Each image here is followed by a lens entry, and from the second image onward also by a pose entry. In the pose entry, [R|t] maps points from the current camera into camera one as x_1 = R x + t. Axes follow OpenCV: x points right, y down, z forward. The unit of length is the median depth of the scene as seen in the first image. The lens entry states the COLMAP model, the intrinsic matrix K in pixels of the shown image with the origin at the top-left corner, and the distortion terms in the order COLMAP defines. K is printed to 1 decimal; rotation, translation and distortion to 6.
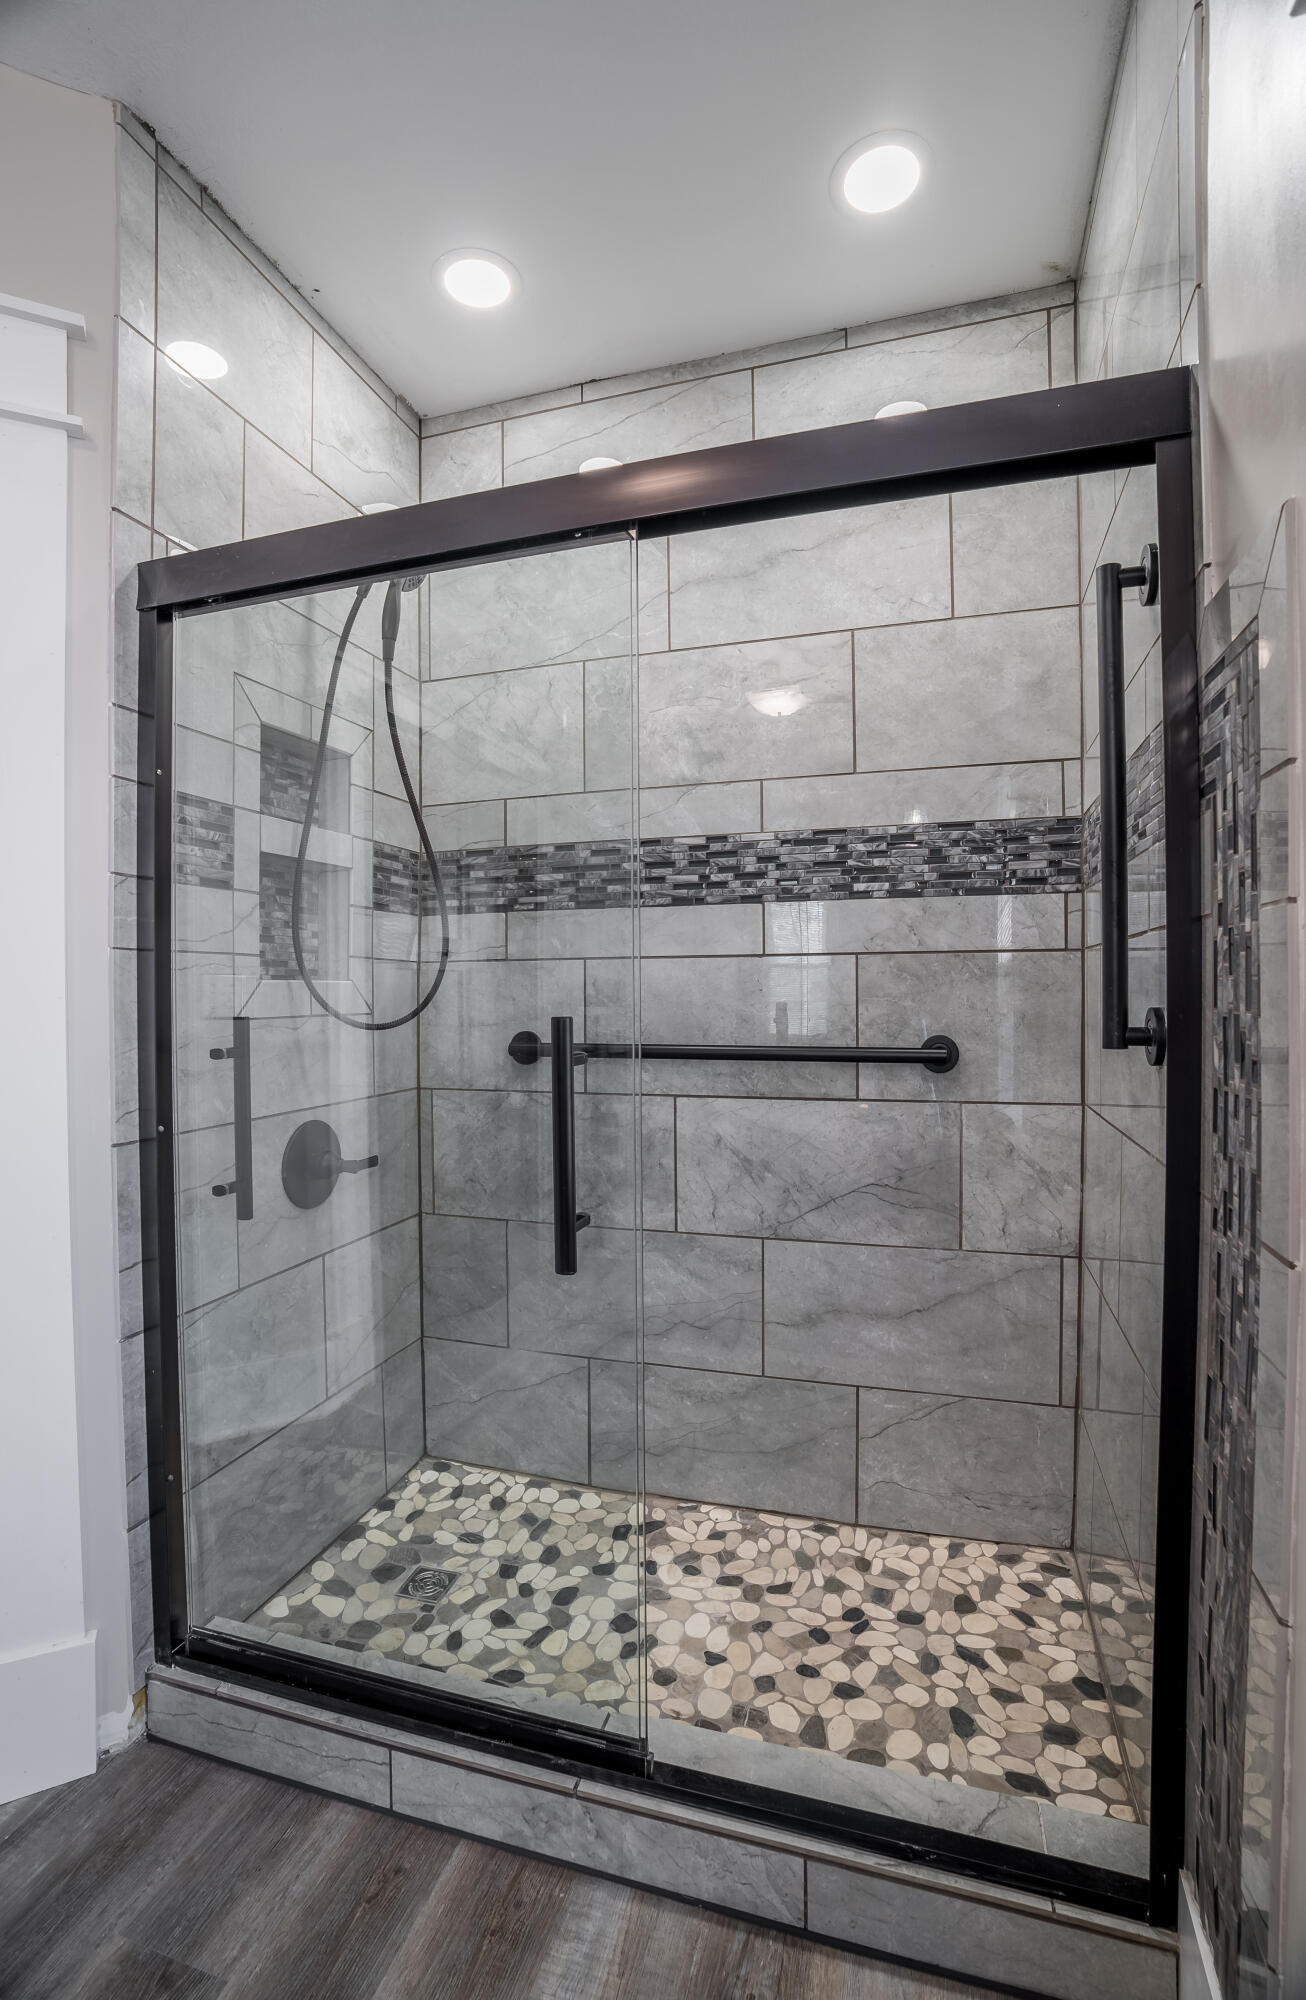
lens RADIAL K [[950.3, 0, 639.5], [0, 950.3, 1003.5], [0, 0, 1]] dist [-0.053720, 0.013032]
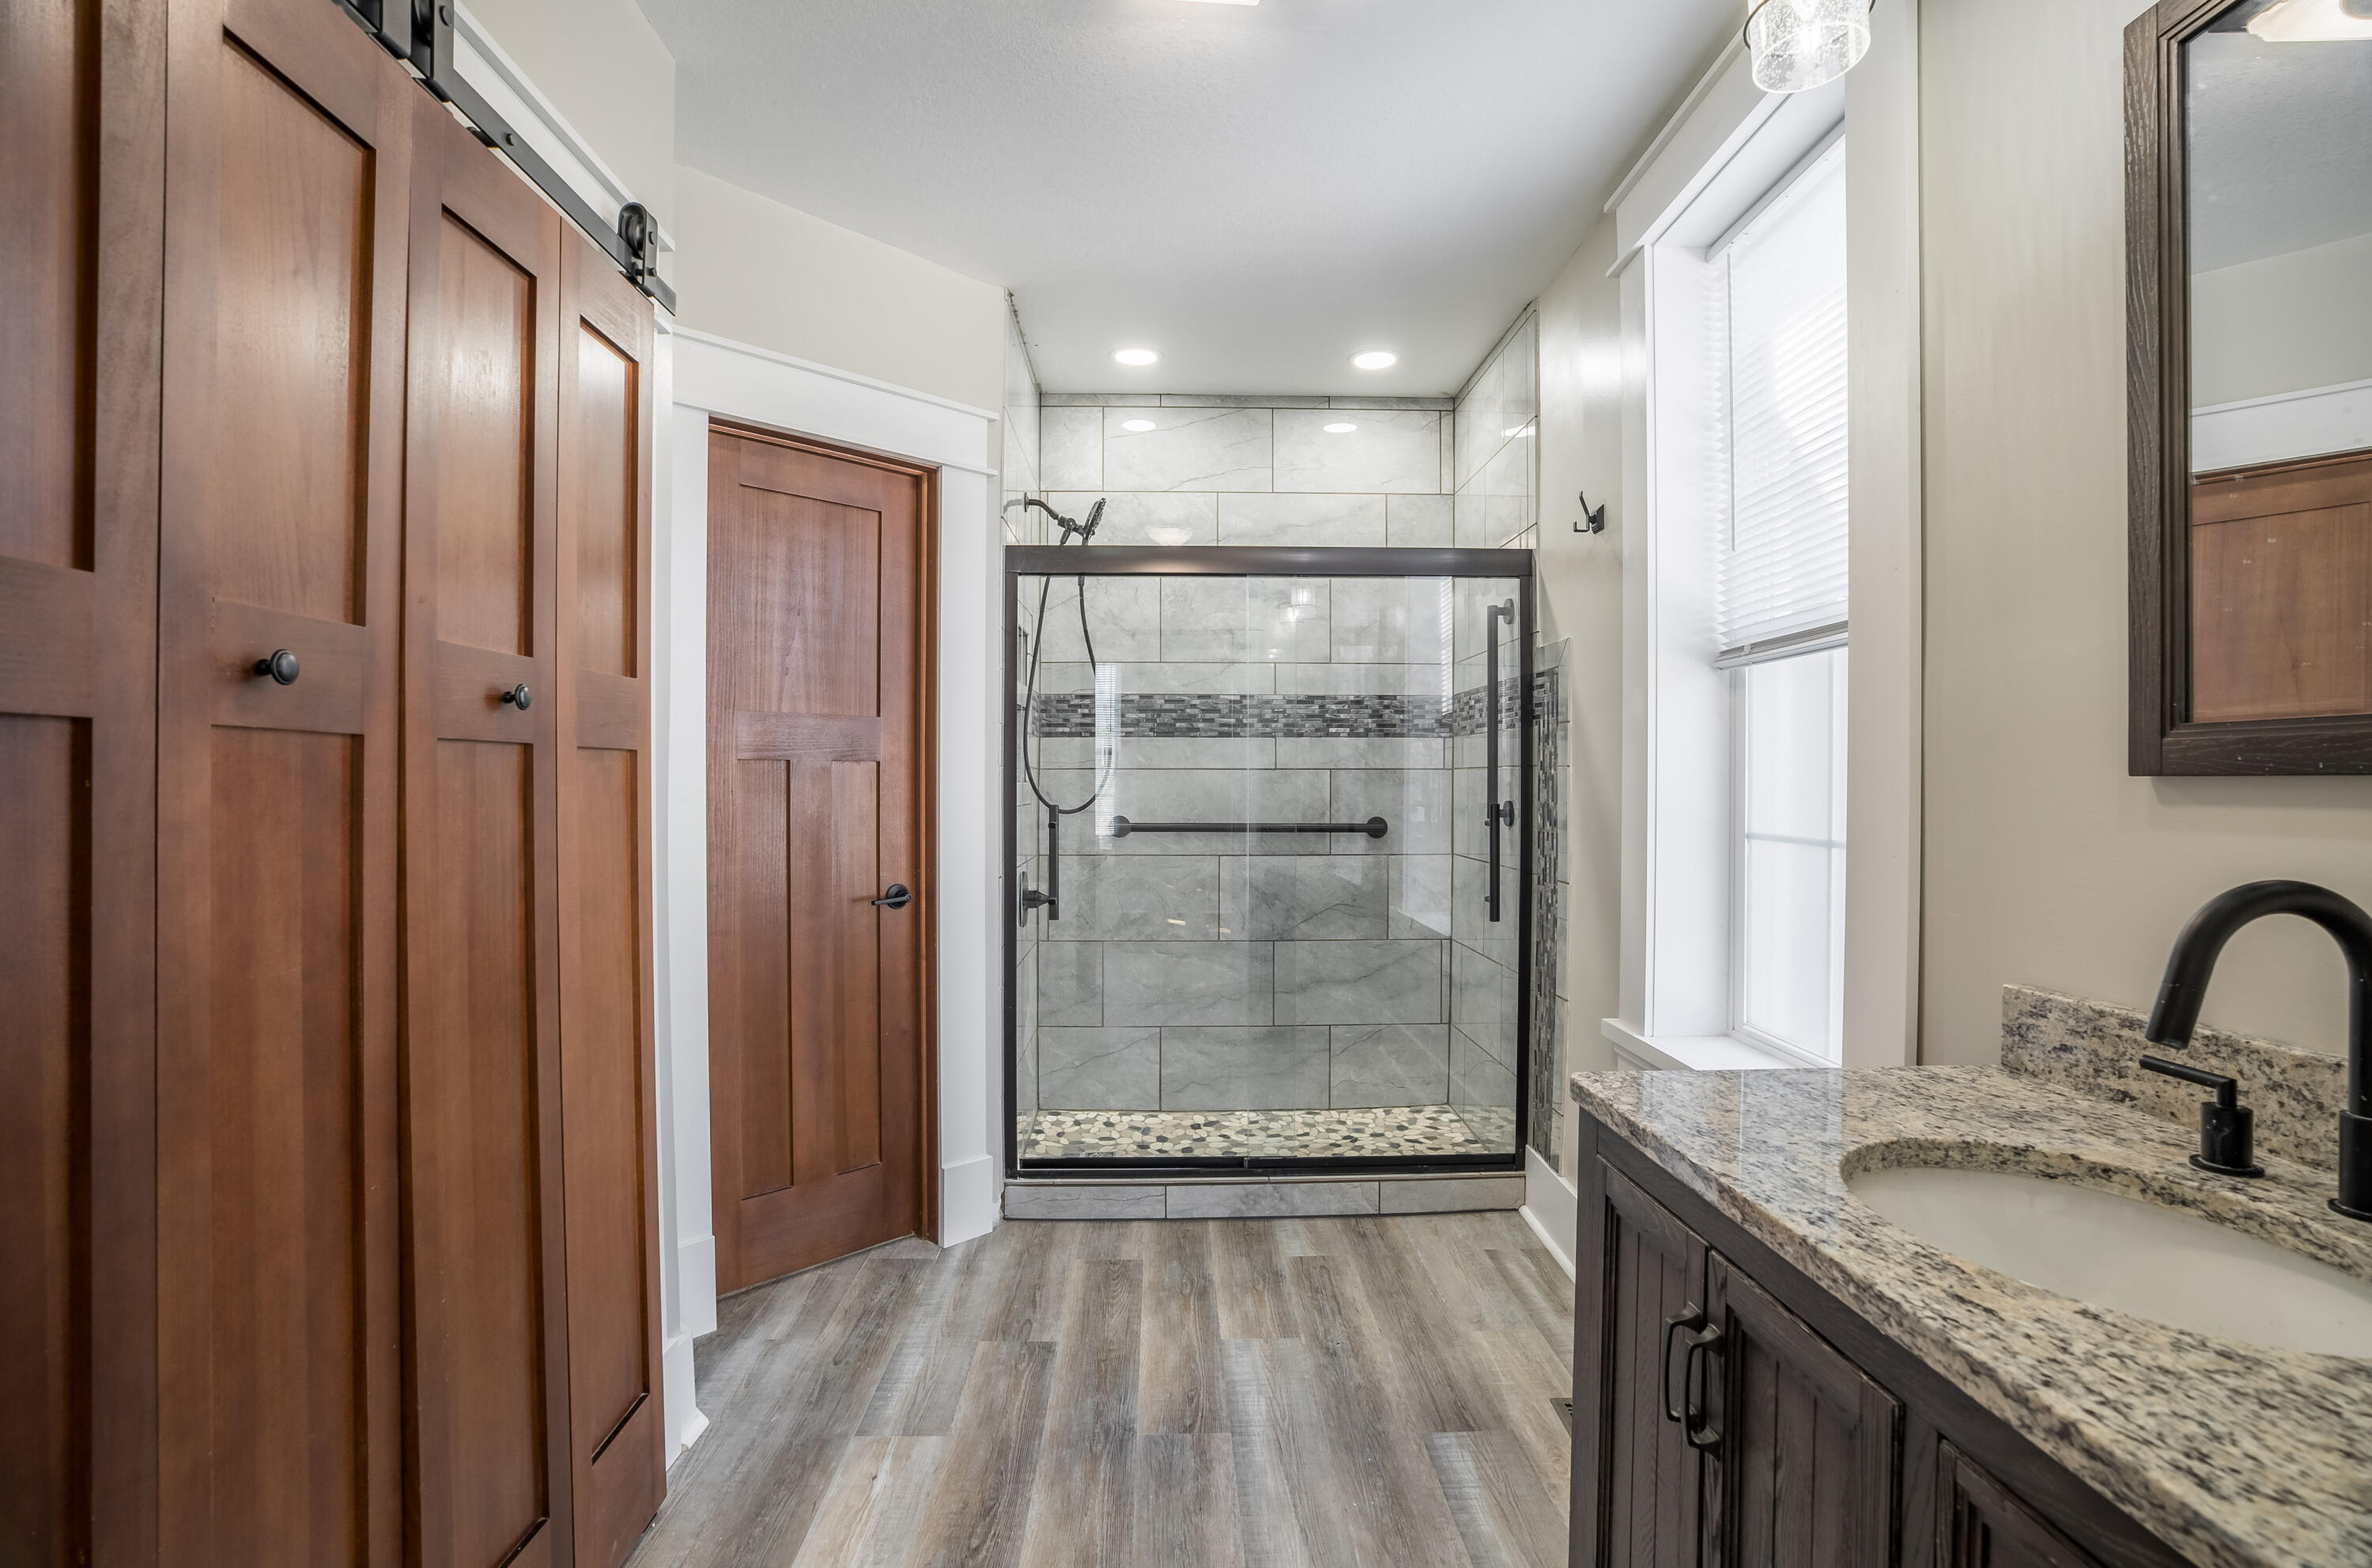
lens RADIAL K [[1118.8, 0, 1196.5], [0, 1118.8, 788.8], [0, 0, 1]] dist [-0.055137, 0.020070]
pose [[0.944208, 0.007844, 0.329256, -0.675504], [-0.005054, 0.999944, -0.009327, 0.002586], [-0.329311, 0.007142, 0.944195, -0.837975]]
